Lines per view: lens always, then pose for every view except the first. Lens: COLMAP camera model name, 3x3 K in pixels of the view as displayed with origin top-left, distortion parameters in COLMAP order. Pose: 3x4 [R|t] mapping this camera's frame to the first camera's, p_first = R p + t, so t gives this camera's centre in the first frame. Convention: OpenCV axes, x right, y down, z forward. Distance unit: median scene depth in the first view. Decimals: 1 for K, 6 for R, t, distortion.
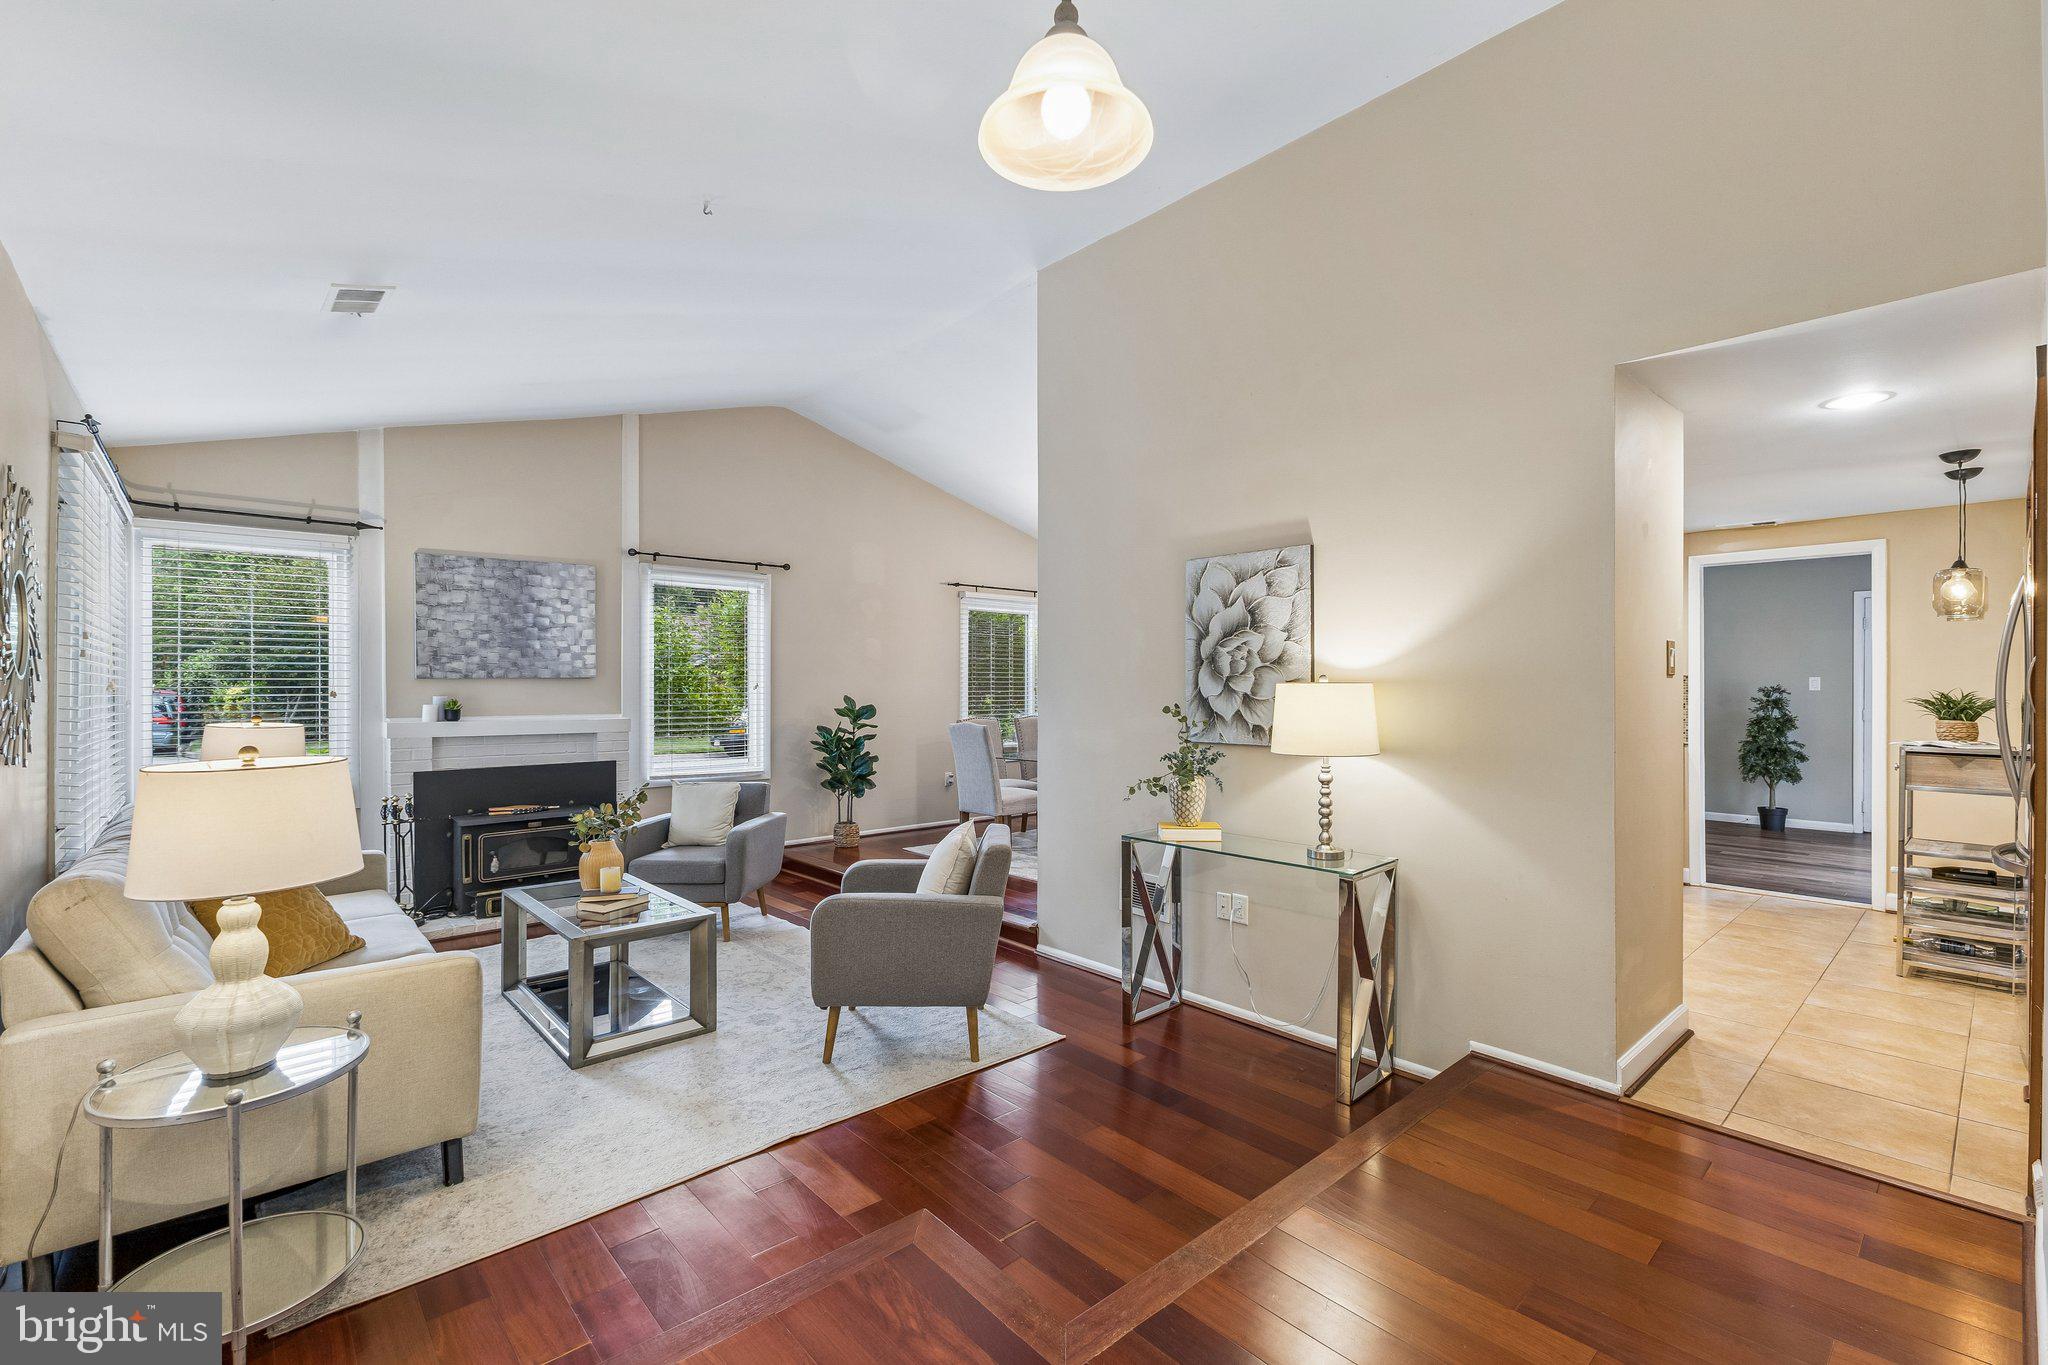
lens RADIAL K [[889.1, 0, 1032.6], [0, 889.1, 684.8], [0, 0, 1]] dist [0.001546, 0.000021]
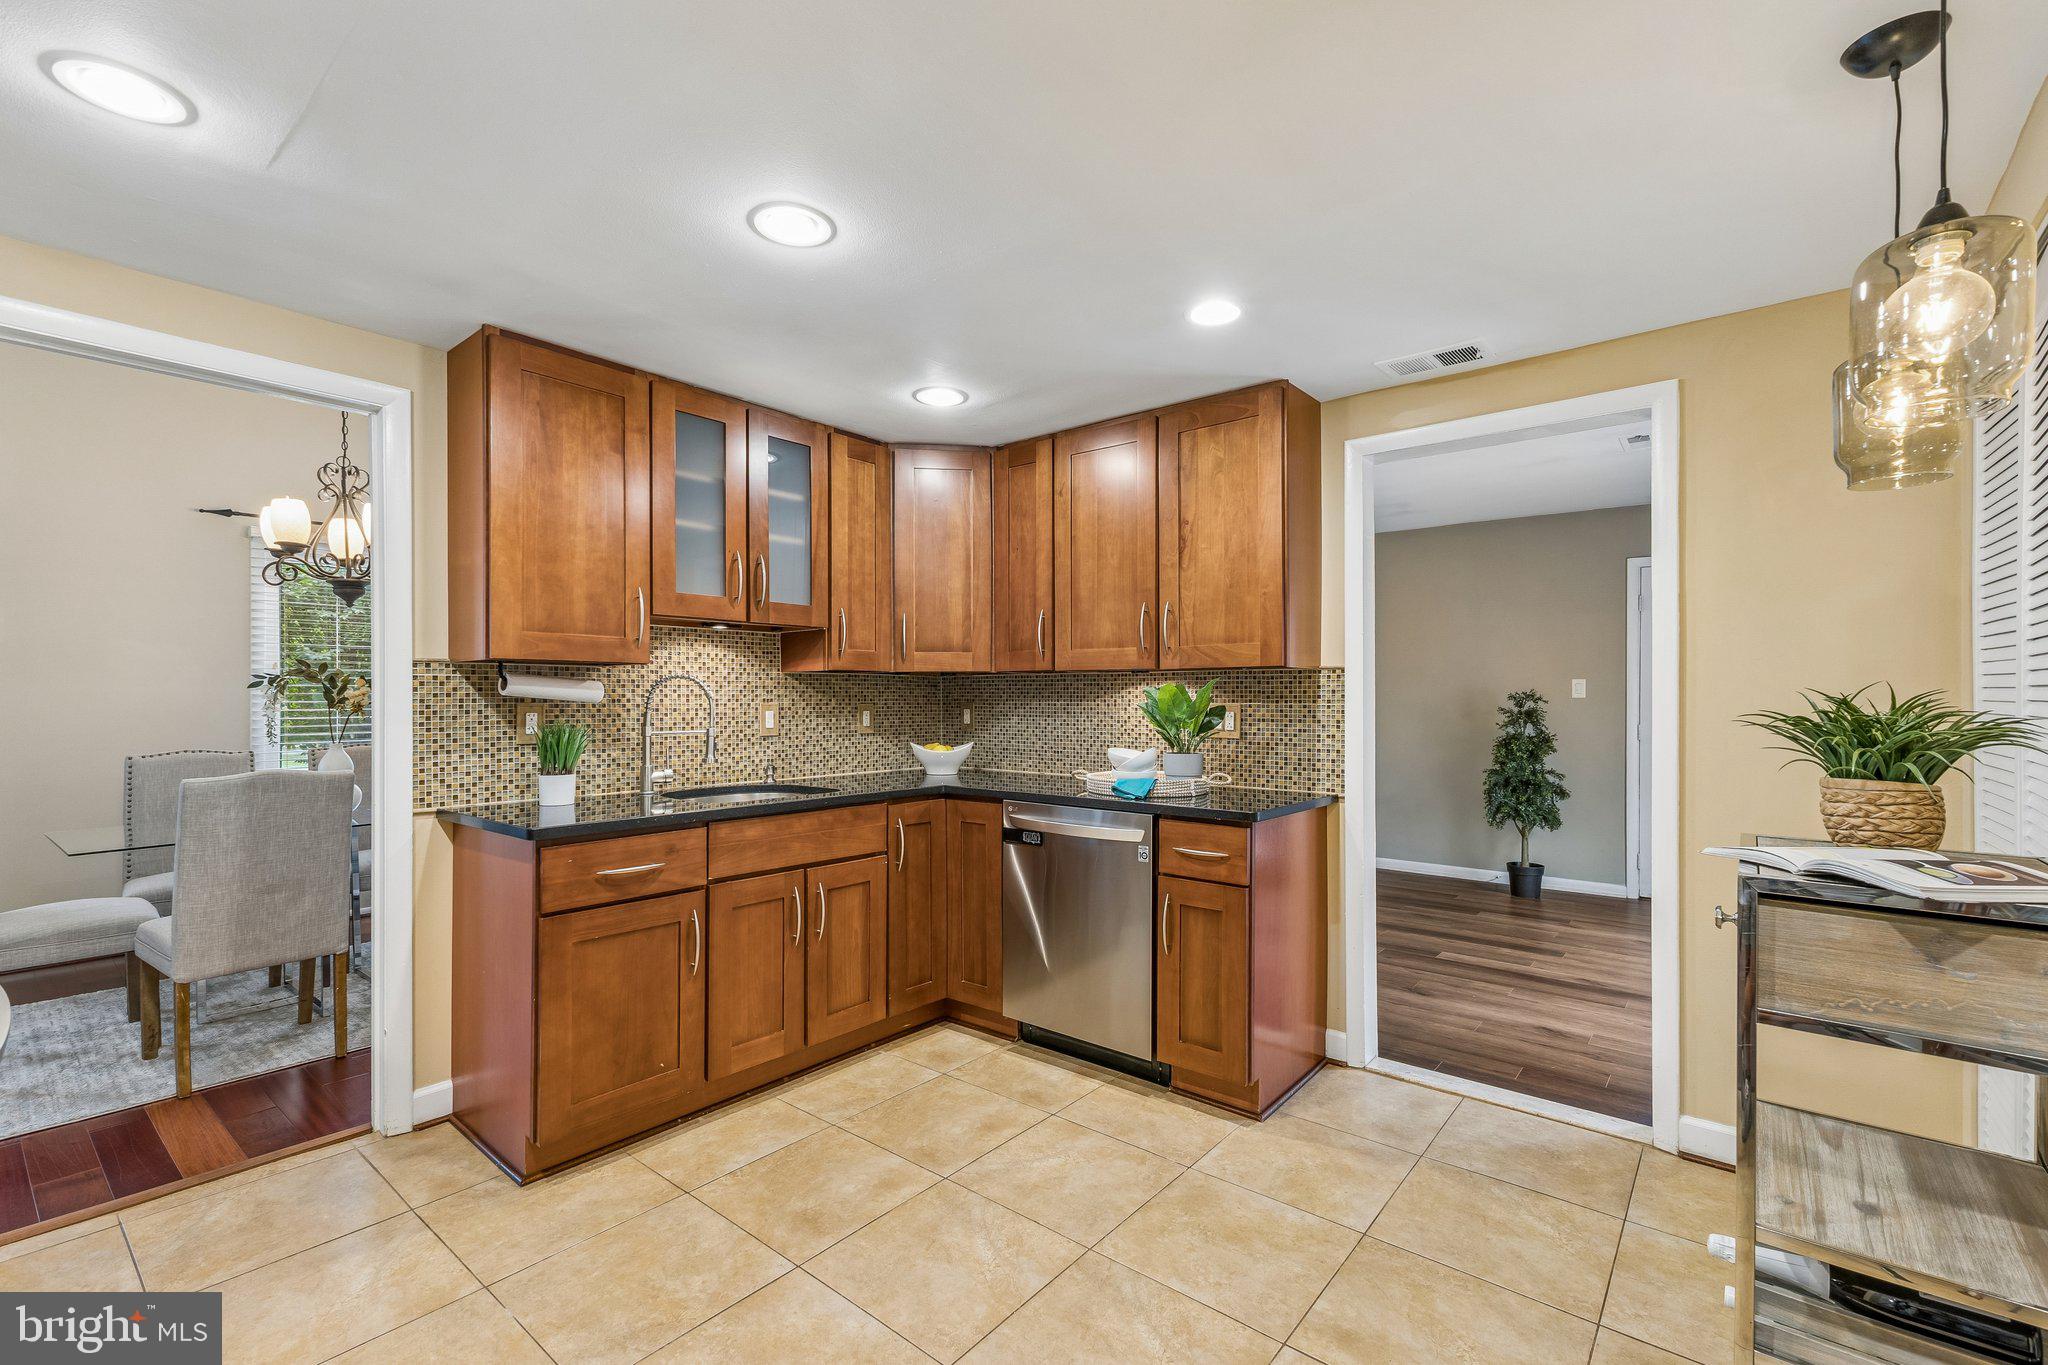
lens RADIAL K [[895.8, 0, 1027.8], [0, 895.8, 697.8], [0, 0, 1]] dist [0.010406, 0.000230]
pose [[0.988561, -0.001254, 0.150818, 0.341661], [0.000879, 0.999996, 0.002555, 0.004362], [-0.150821, -0.002393, 0.988558, 0.362936]]
